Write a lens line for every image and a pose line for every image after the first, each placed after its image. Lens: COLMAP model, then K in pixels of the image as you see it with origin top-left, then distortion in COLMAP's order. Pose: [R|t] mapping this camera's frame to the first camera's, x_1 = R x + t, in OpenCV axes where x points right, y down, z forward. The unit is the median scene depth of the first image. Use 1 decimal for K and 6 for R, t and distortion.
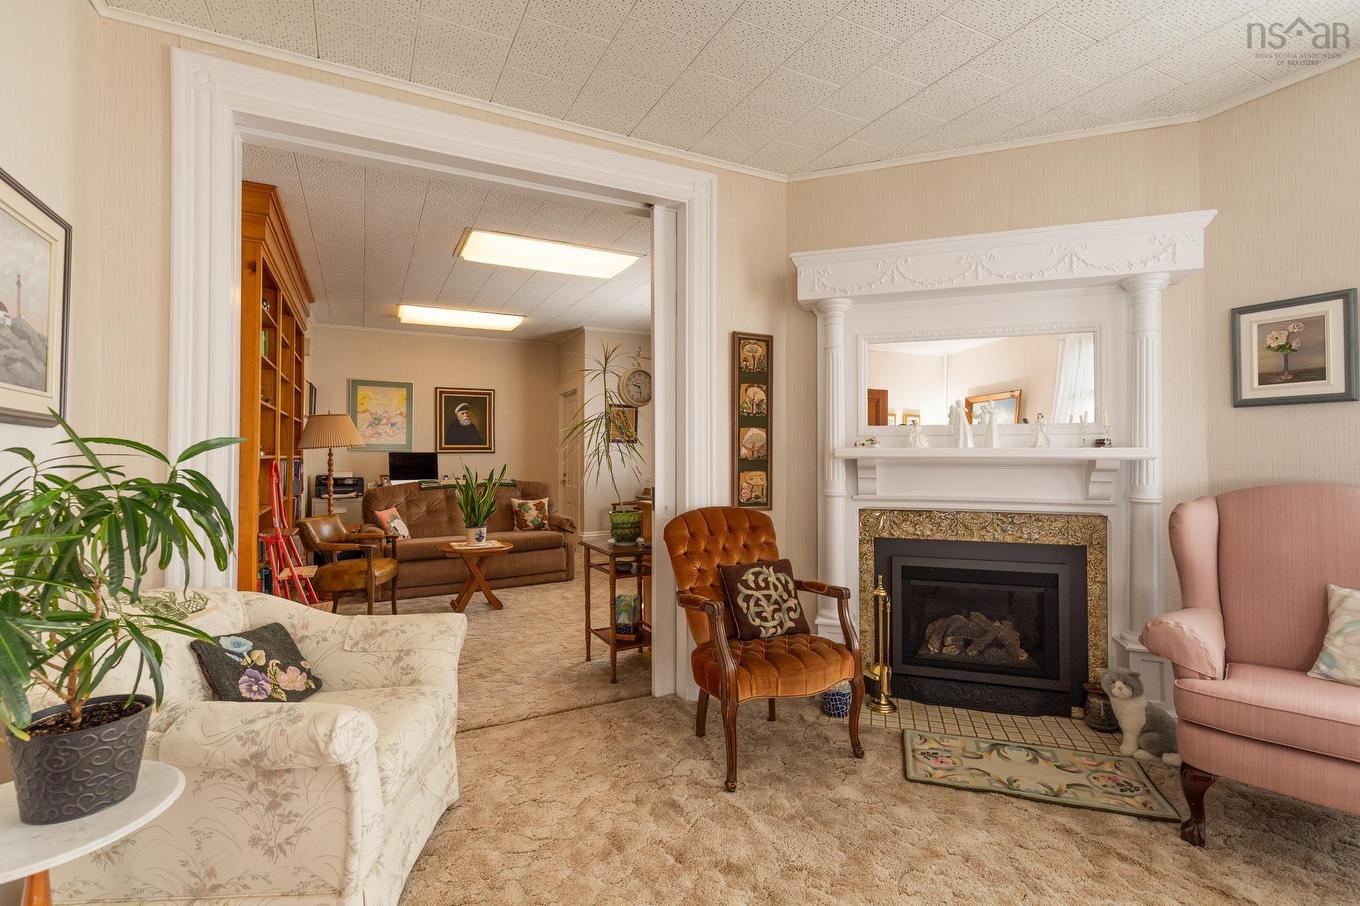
lens RADIAL K [[610.3, 0, 675.8], [0, 610.3, 445.8], [0, 0, 1]] dist [0.003546, -0.000699]
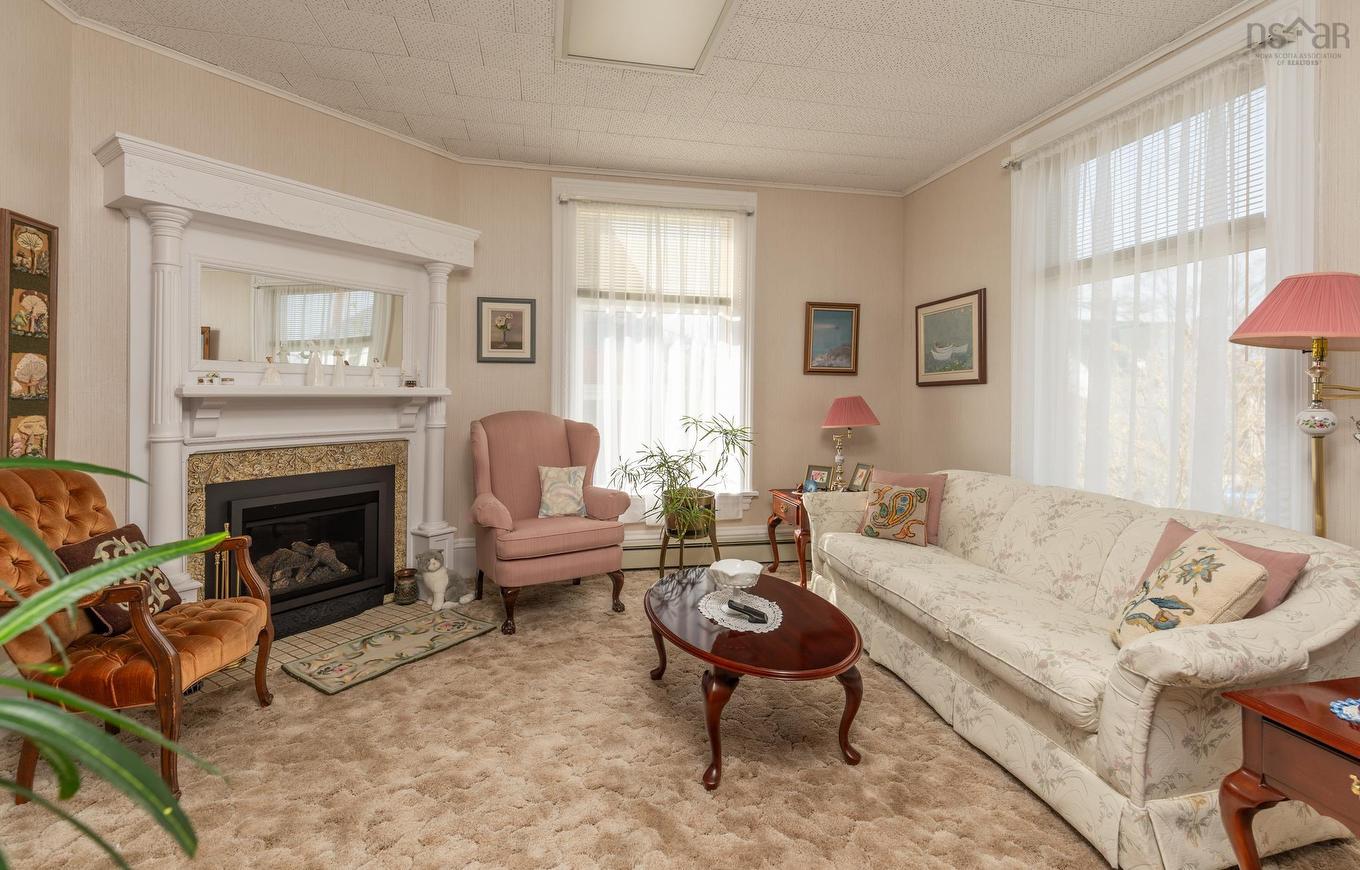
lens RADIAL K [[608.8, 0, 681.8], [0, 608.8, 394.9], [0, 0, 1]] dist [0.000242, -0.000049]
pose [[0.254604, -0.003049, 0.967041, -0.427115], [-0.020153, 0.999761, 0.008458, -0.003413], [-0.966835, -0.021642, 0.254482, 0.118603]]
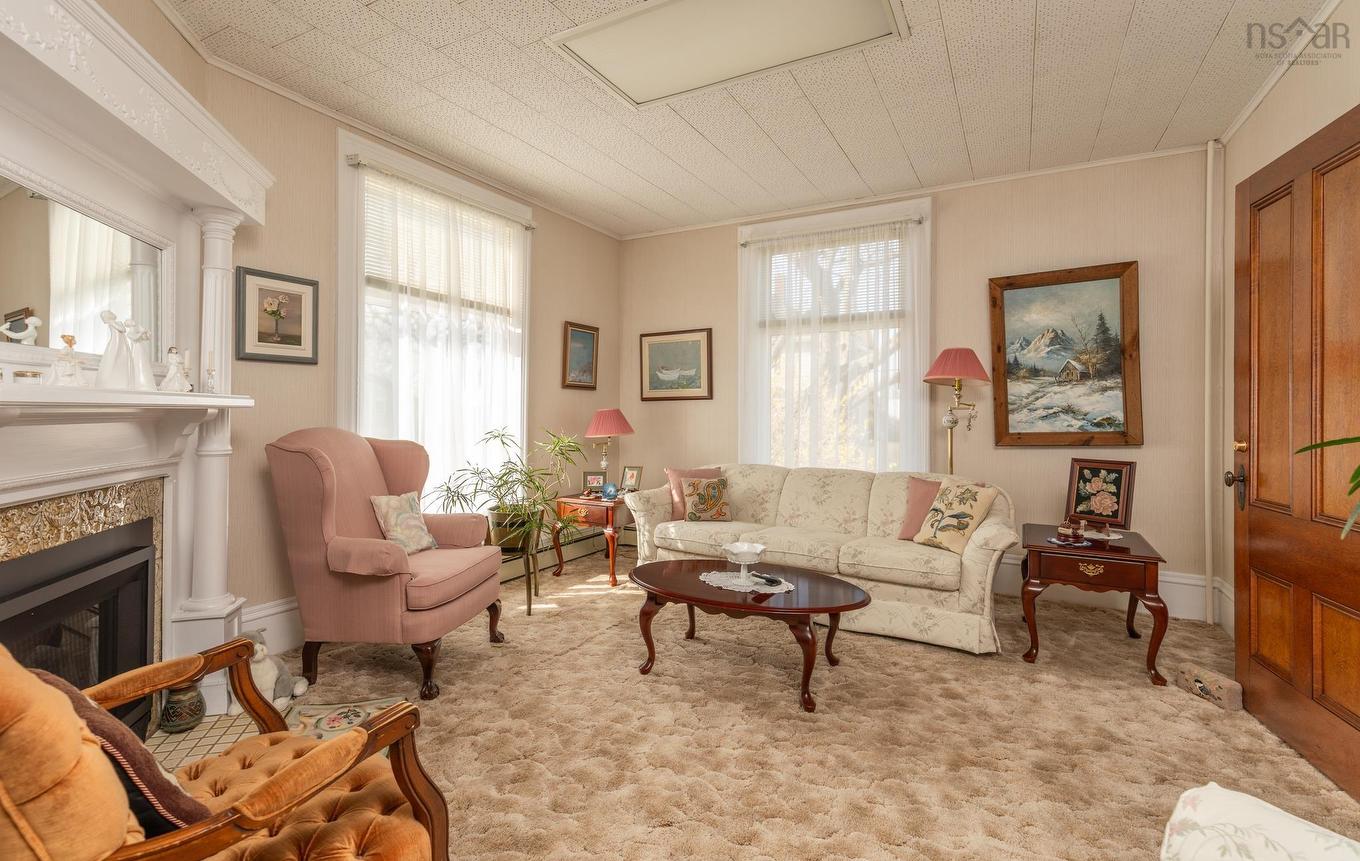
lens RADIAL K [[602.6, 0, 665.7], [0, 602.6, 411.5], [0, 0, 1]] dist [0.011346, -0.000051]
pose [[-0.542452, -0.007122, 0.840056, -0.378319], [-0.020567, 0.999777, -0.004805, 0.018312], [-0.839835, -0.019883, -0.542478, 0.941781]]
